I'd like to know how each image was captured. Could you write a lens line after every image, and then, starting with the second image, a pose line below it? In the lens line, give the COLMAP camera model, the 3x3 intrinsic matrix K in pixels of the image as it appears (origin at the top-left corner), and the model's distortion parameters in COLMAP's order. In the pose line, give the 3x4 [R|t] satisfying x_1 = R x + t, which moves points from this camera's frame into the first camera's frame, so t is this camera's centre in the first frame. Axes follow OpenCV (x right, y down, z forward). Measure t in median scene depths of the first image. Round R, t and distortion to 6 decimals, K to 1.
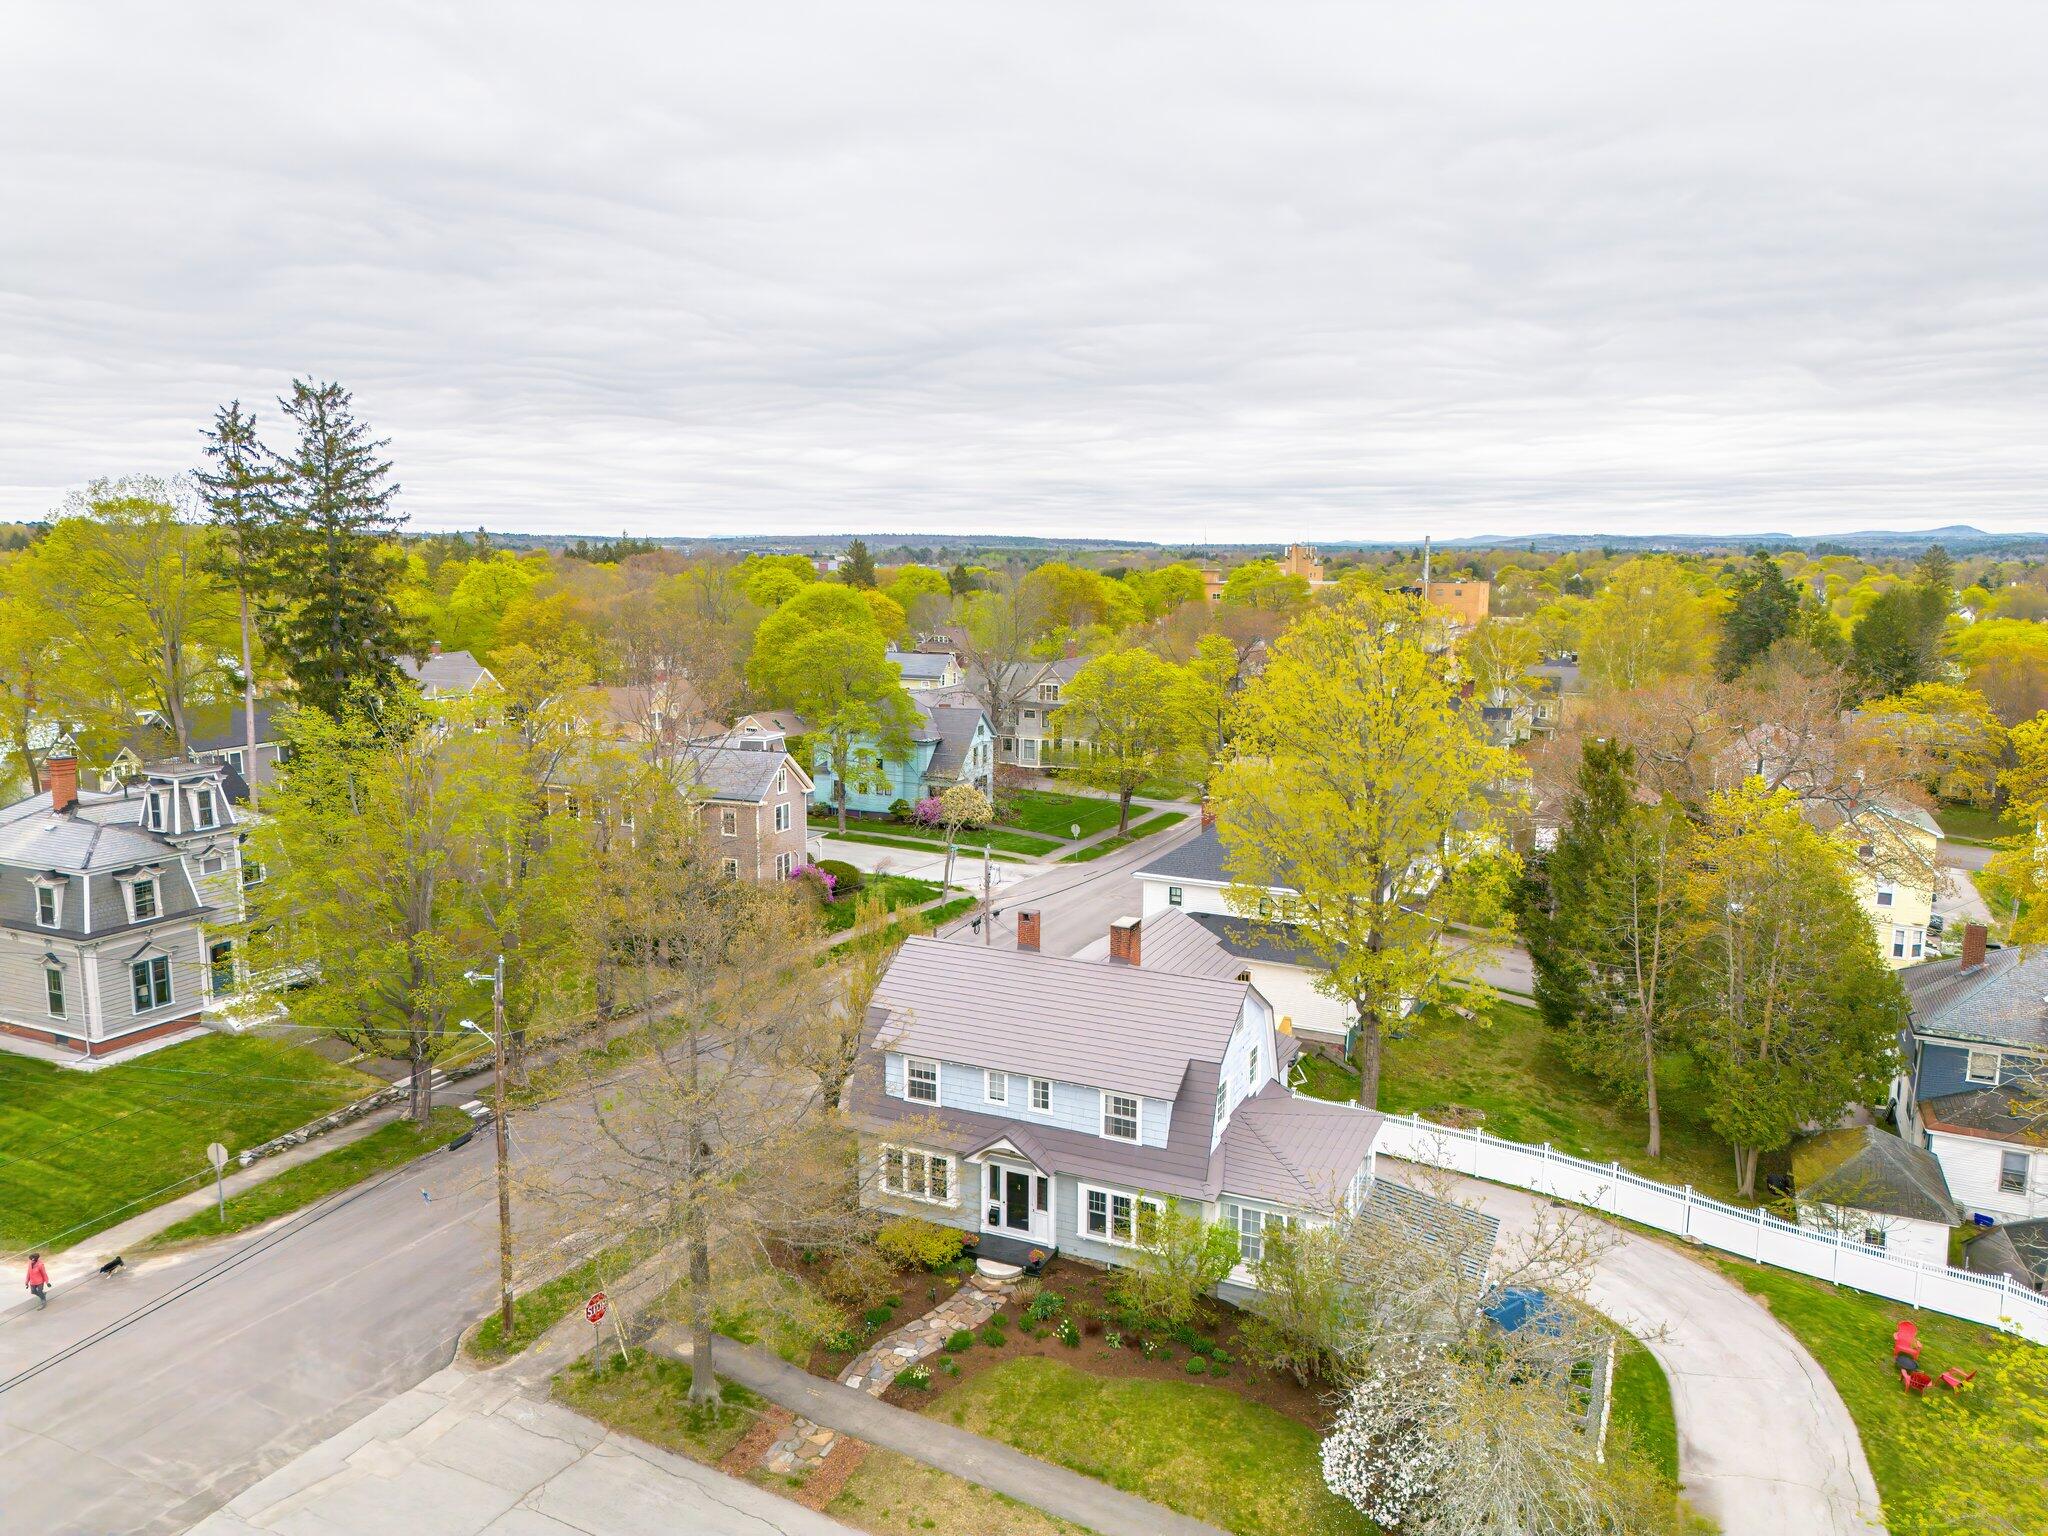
lens RADIAL K [[1429.3, 0, 1020.9], [0, 1429.3, 769.9], [0, 0, 1]] dist [0.048063, -0.001006]
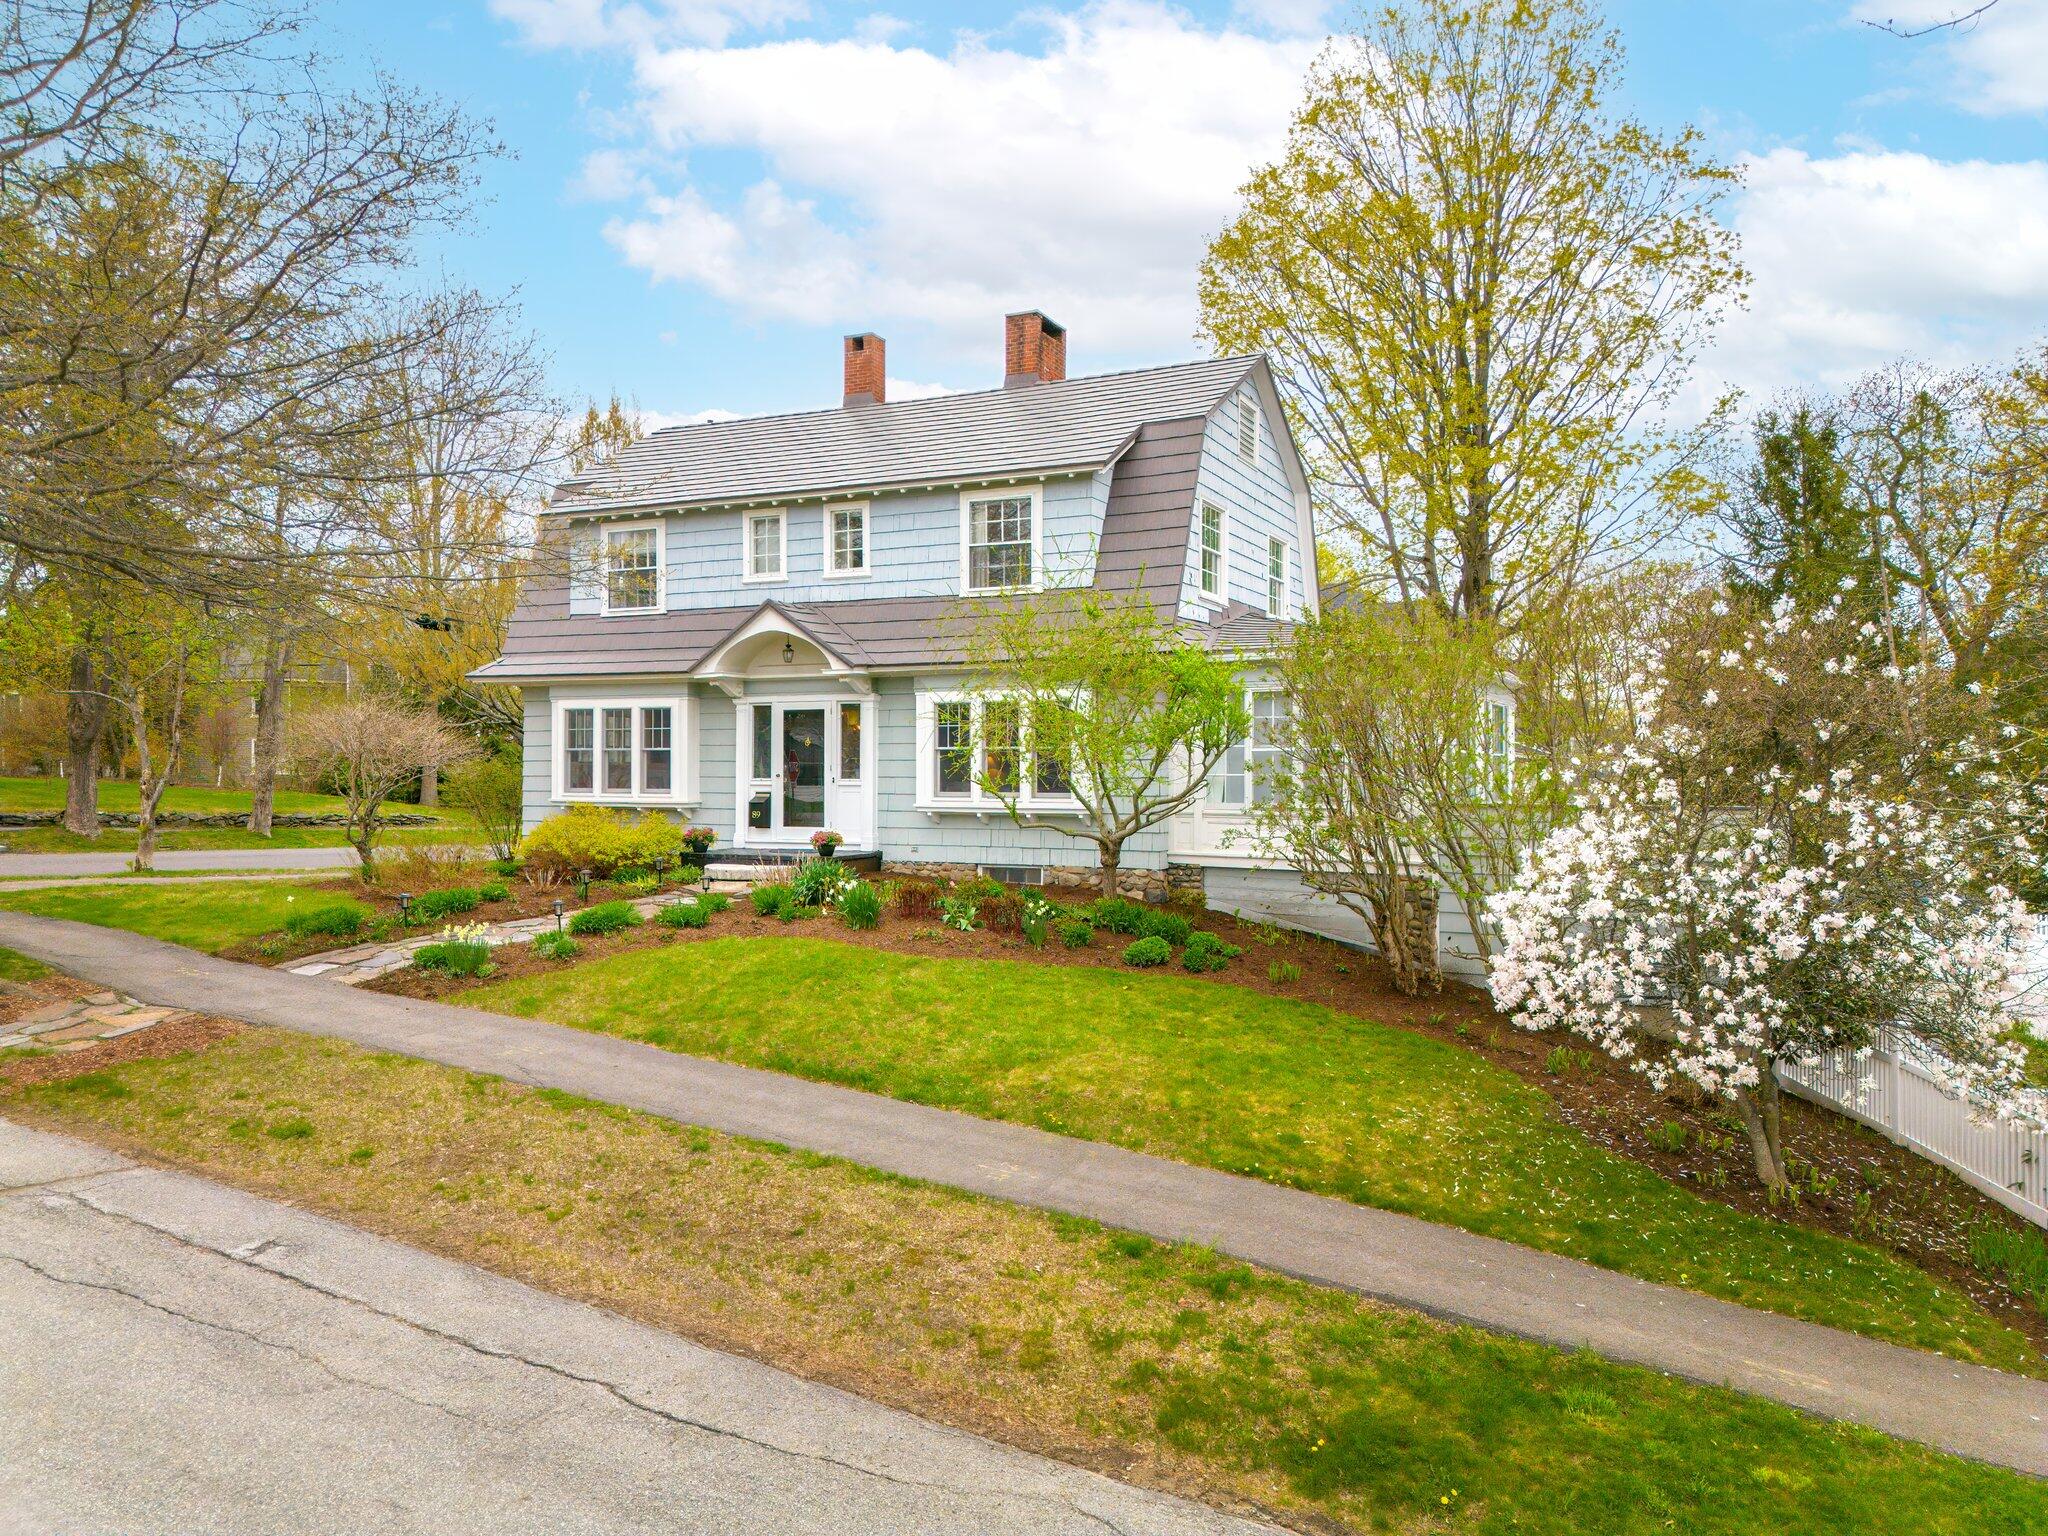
lens RADIAL K [[1429.3, 0, 1028.3], [0, 1429.3, 769.7], [0, 0, 1]] dist [0.048063, -0.001006]
pose [[0.999895, -0.001808, -0.014345, 0.082746], [-0.000401, 0.988300, -0.152522, 0.378272], [0.014453, 0.152512, 0.988196, 0.516894]]
